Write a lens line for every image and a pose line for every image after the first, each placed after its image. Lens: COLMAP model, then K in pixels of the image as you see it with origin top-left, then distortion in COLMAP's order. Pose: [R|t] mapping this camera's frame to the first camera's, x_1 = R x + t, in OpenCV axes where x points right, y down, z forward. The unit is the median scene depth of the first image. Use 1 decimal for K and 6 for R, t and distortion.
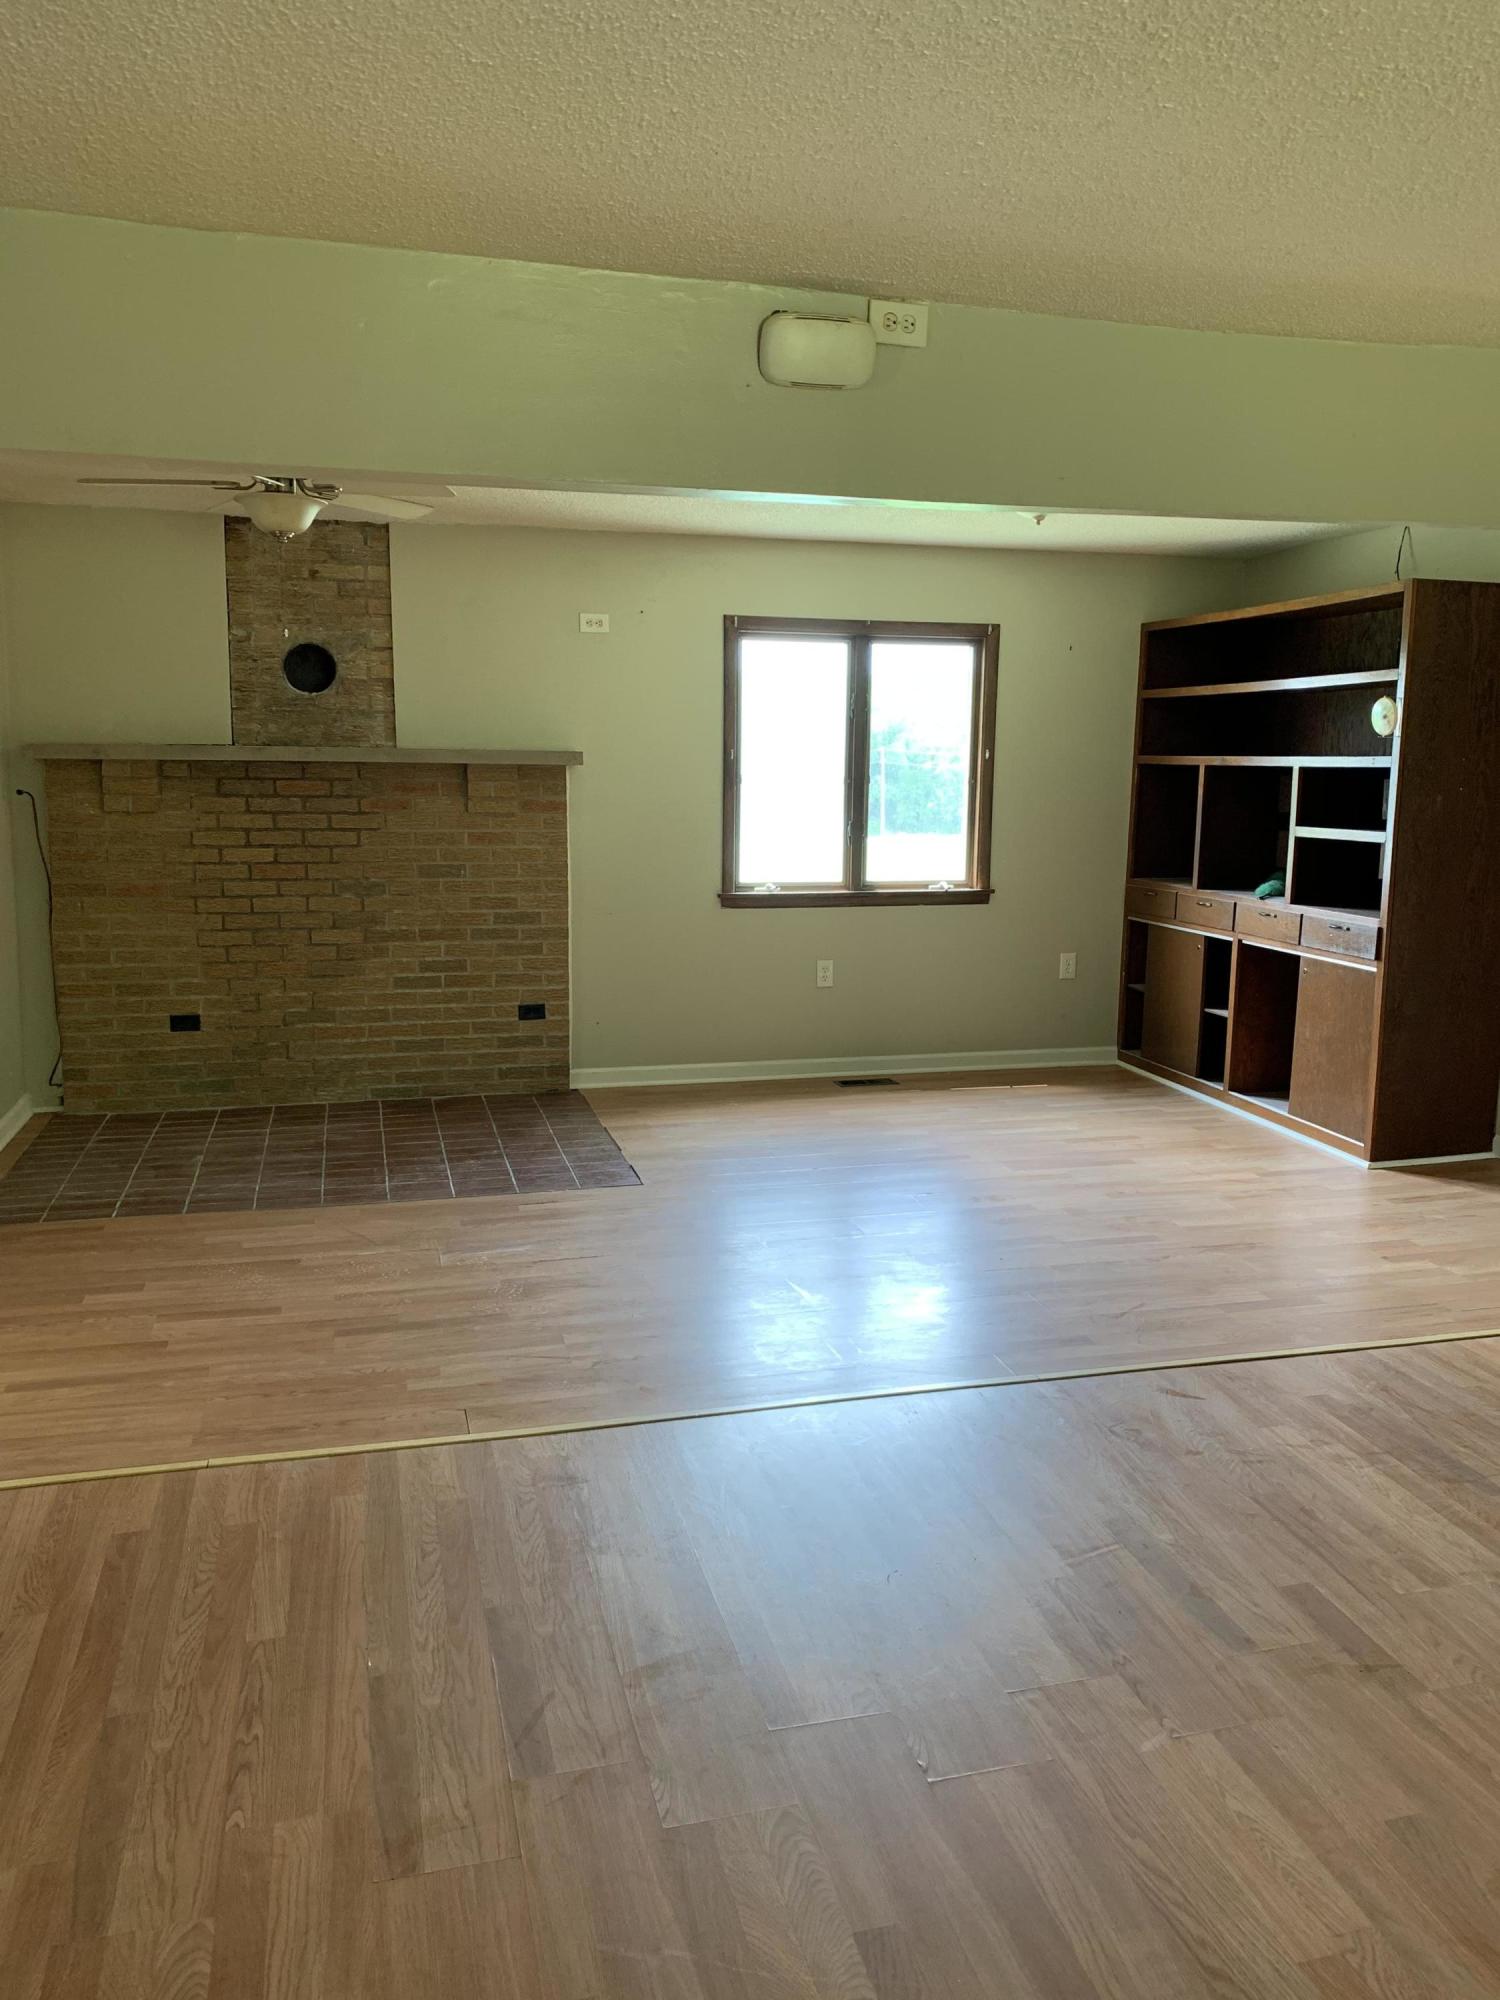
lens RADIAL K [[1541.9, 0, 754.5], [0, 1541.9, 1000.8], [0, 0, 1]] dist [0.009267, -0.000695]
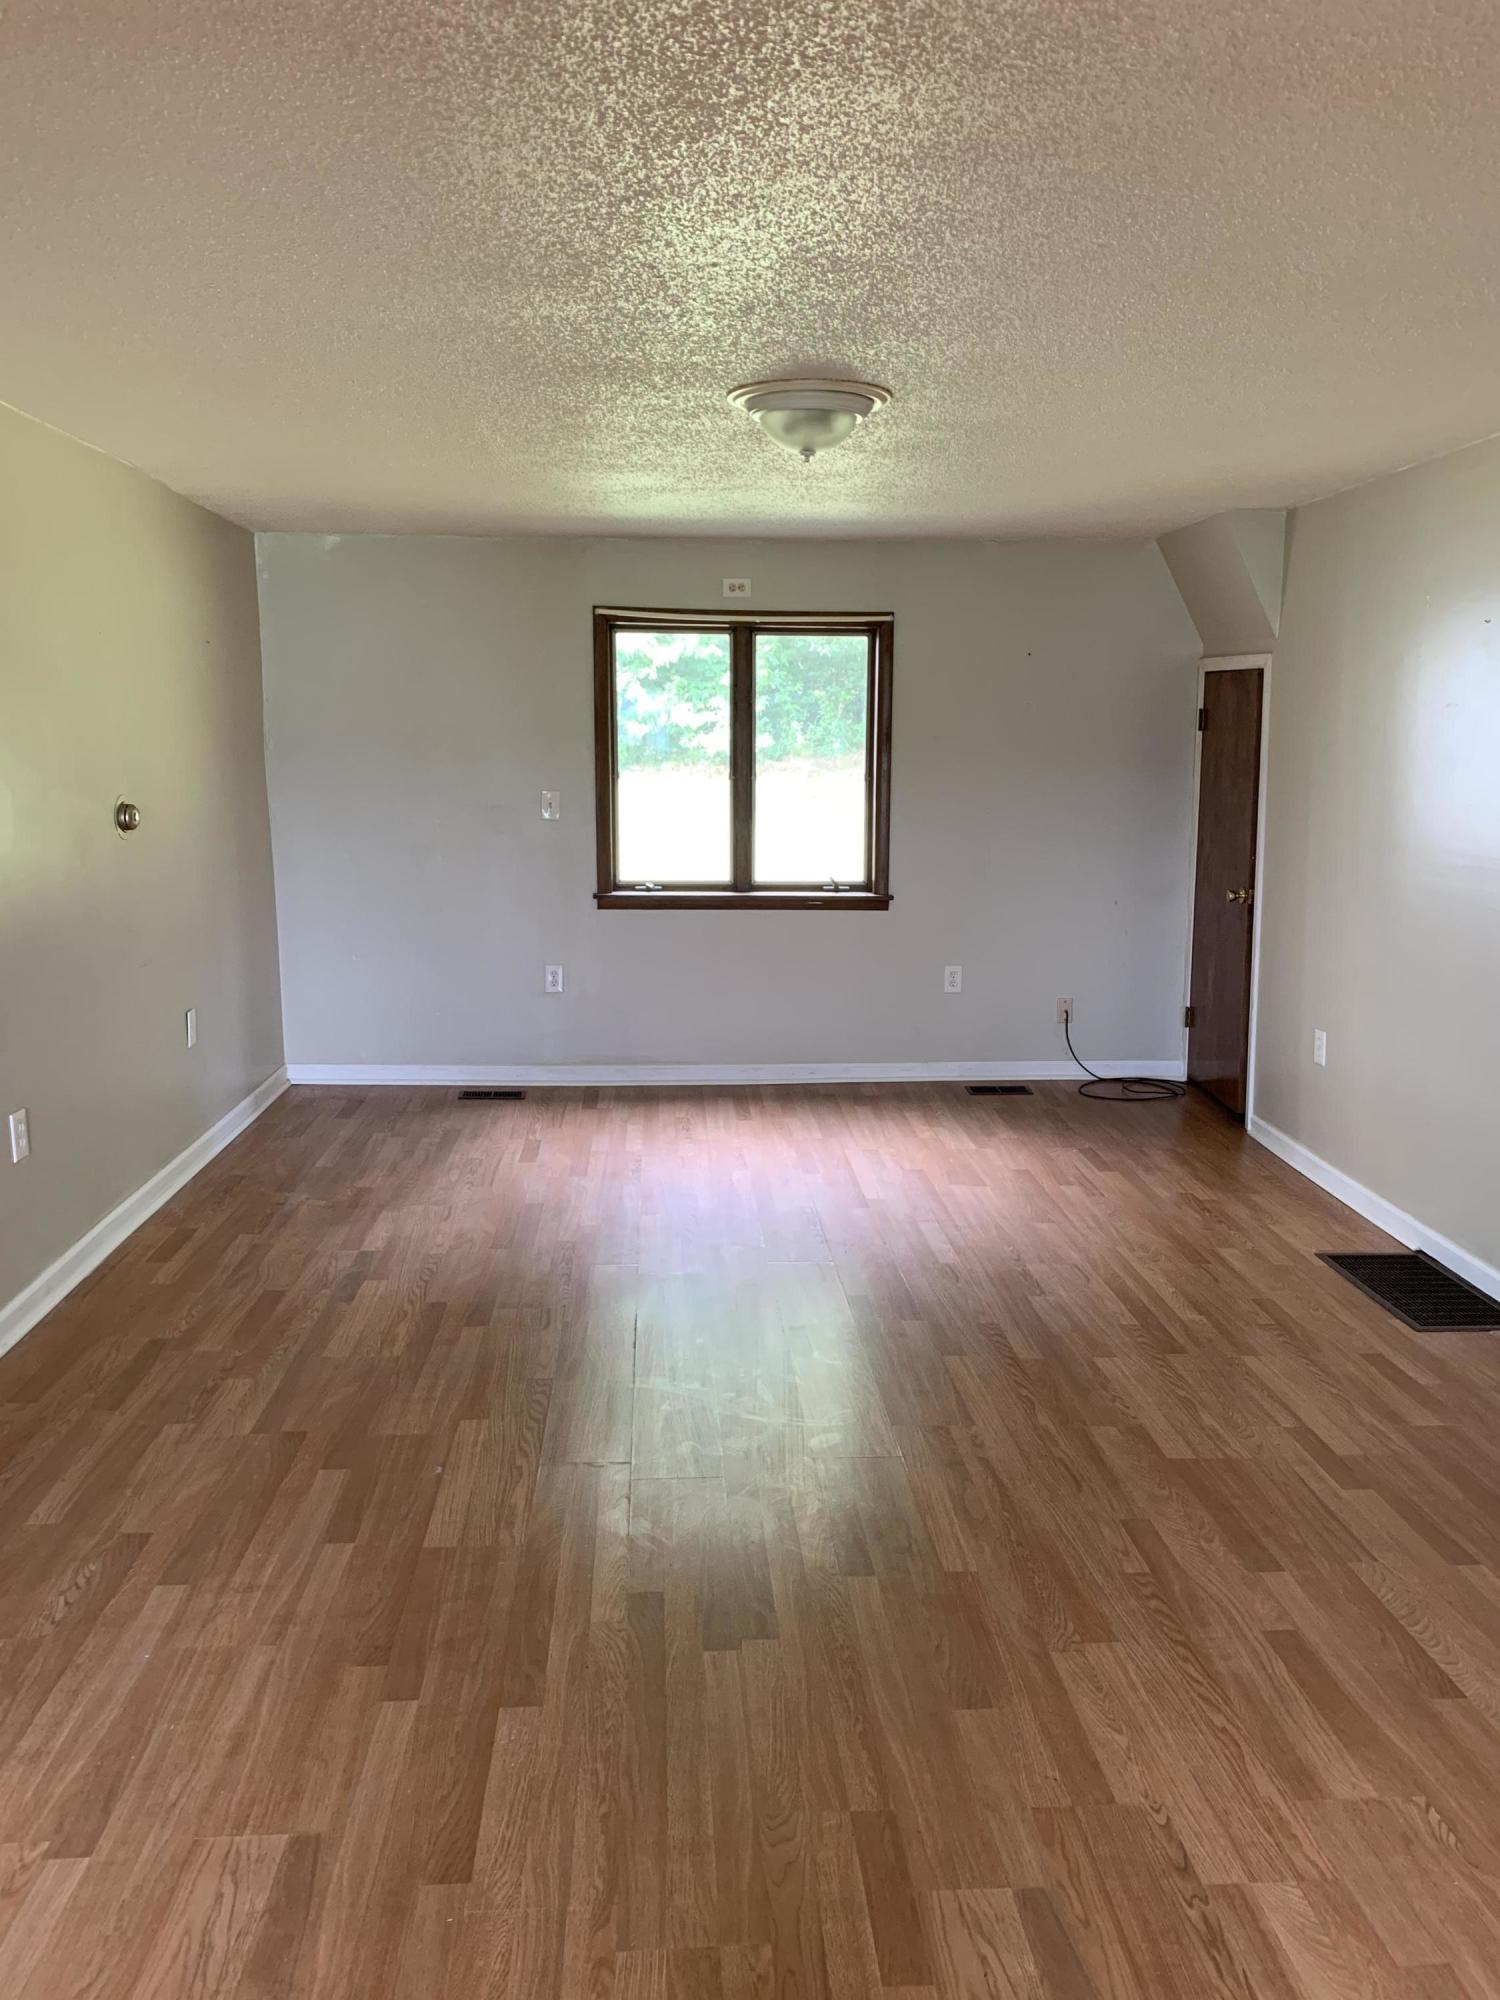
lens RADIAL K [[1541.9, 0, 750.7], [0, 1541.9, 998.7], [0, 0, 1]] dist [0.009267, -0.000695]
pose [[-0.981772, -0.040082, 0.185787, 0.383220], [0.021234, 0.948260, 0.316784, -0.323432], [-0.188872, 0.314954, -0.930124, 1.888505]]
